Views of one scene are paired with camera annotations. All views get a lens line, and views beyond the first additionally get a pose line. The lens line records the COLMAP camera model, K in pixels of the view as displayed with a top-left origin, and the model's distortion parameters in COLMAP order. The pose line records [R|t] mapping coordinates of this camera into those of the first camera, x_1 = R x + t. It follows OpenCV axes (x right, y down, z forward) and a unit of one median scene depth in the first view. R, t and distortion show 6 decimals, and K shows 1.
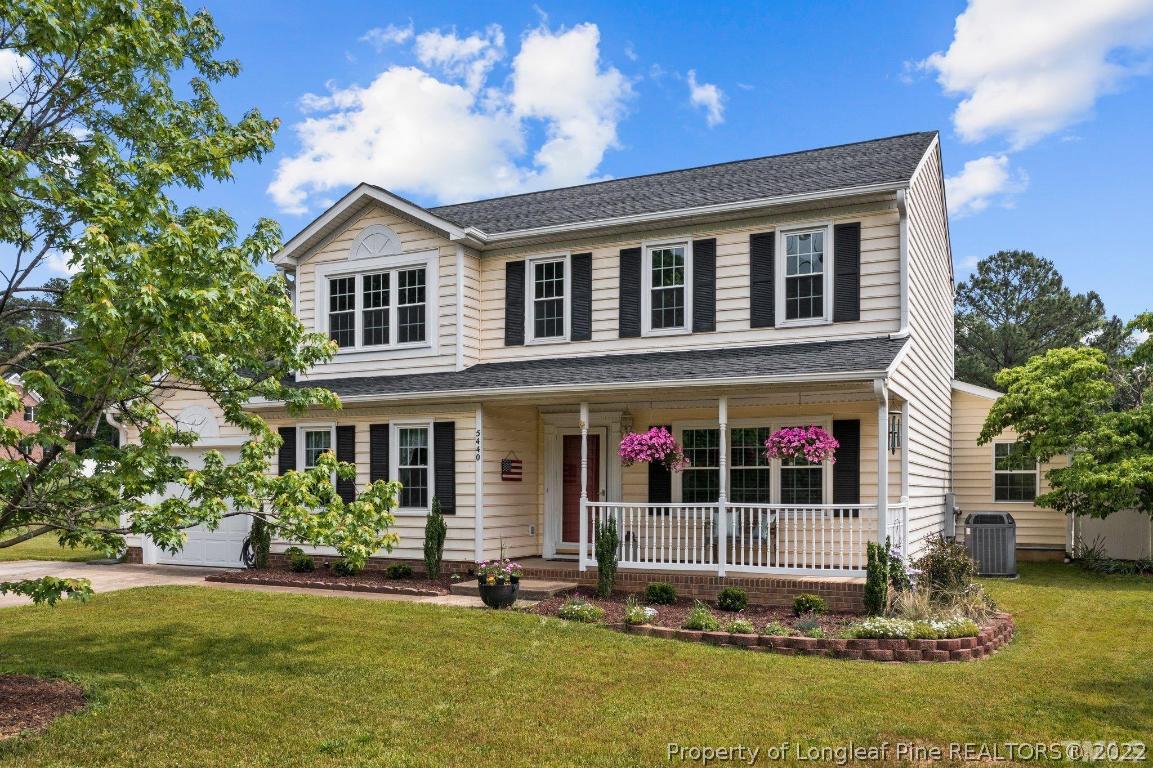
lens RADIAL K [[948.0, 0, 577.5], [0, 948.0, 443.9], [0, 0, 1]] dist [0.003385, 0.000905]
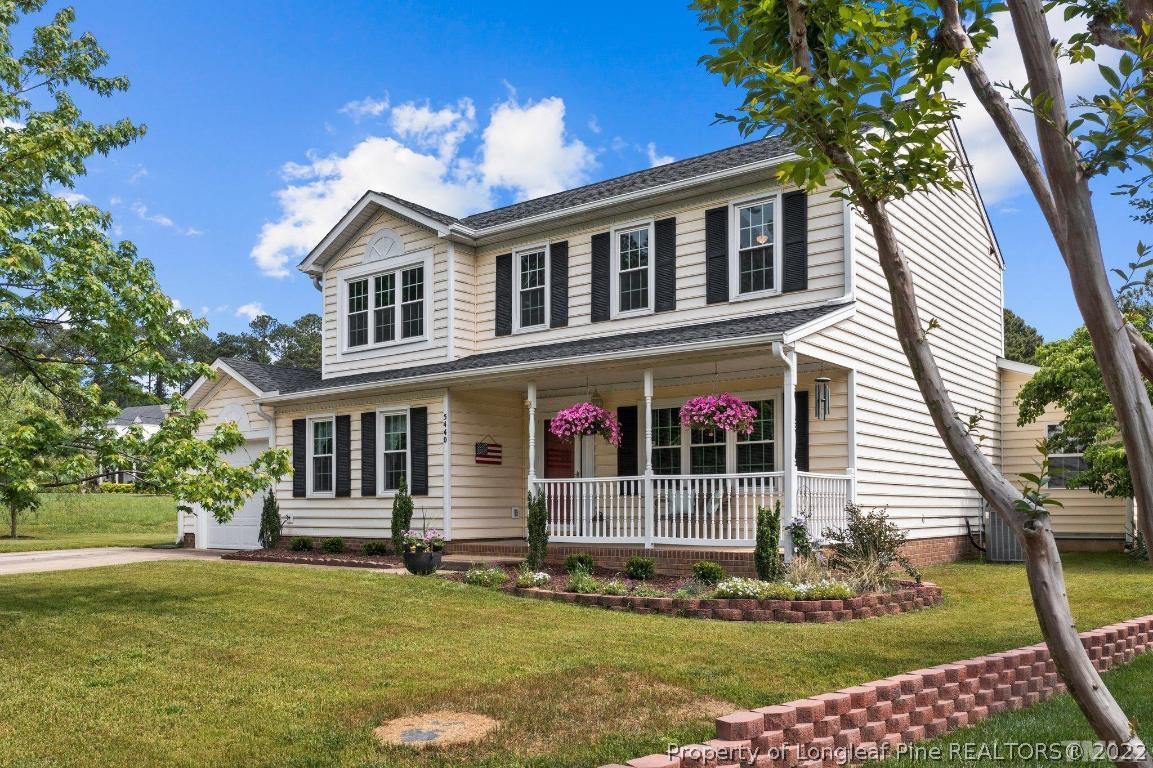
lens RADIAL K [[948.0, 0, 577.5], [0, 948.0, 443.9], [0, 0, 1]] dist [0.003385, 0.000905]
pose [[0.979595, -0.019442, -0.200037, 0.233936], [0.015246, 0.999631, -0.022495, 0.042099], [0.200401, 0.018986, 0.979530, 0.003558]]
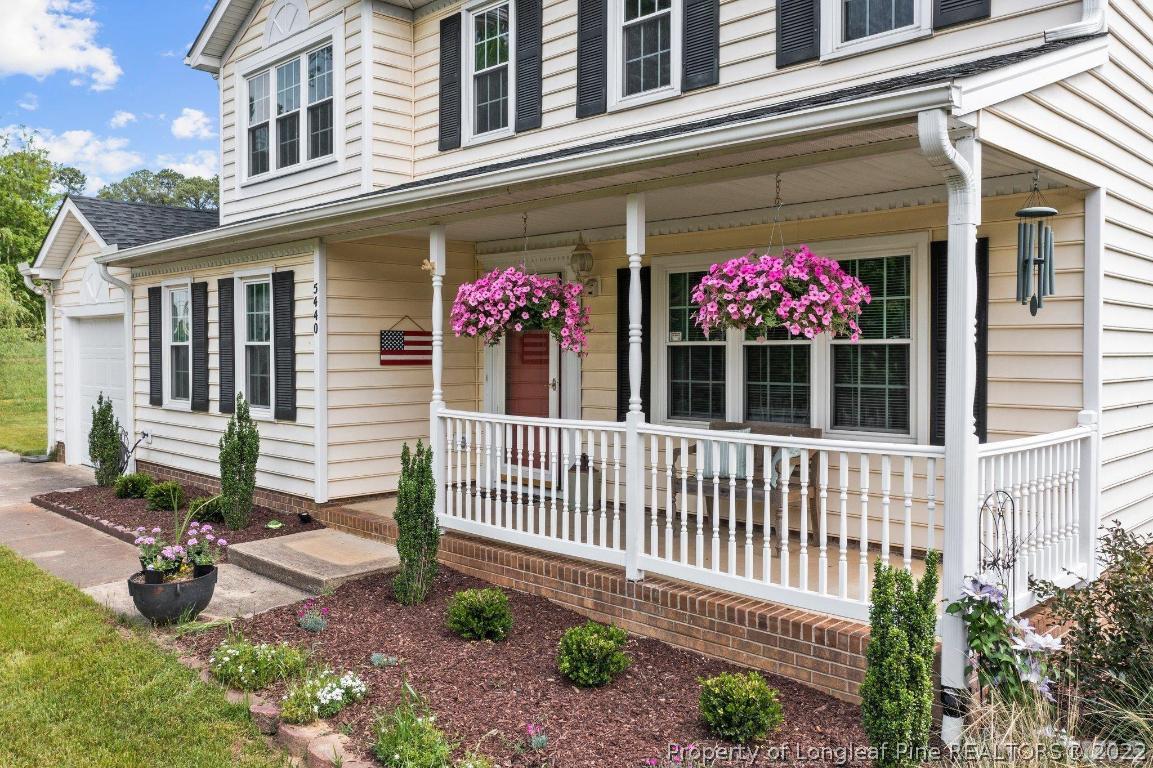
lens RADIAL K [[926.9, 0, 573.9], [0, 926.9, 342.0], [0, 0, 1]] dist [-0.004263, 0.000140]
pose [[0.946472, -0.004385, -0.322757, 0.227971], [0.016647, 0.999240, 0.035239, 0.004706], [0.322357, -0.038726, 0.945826, 0.466293]]
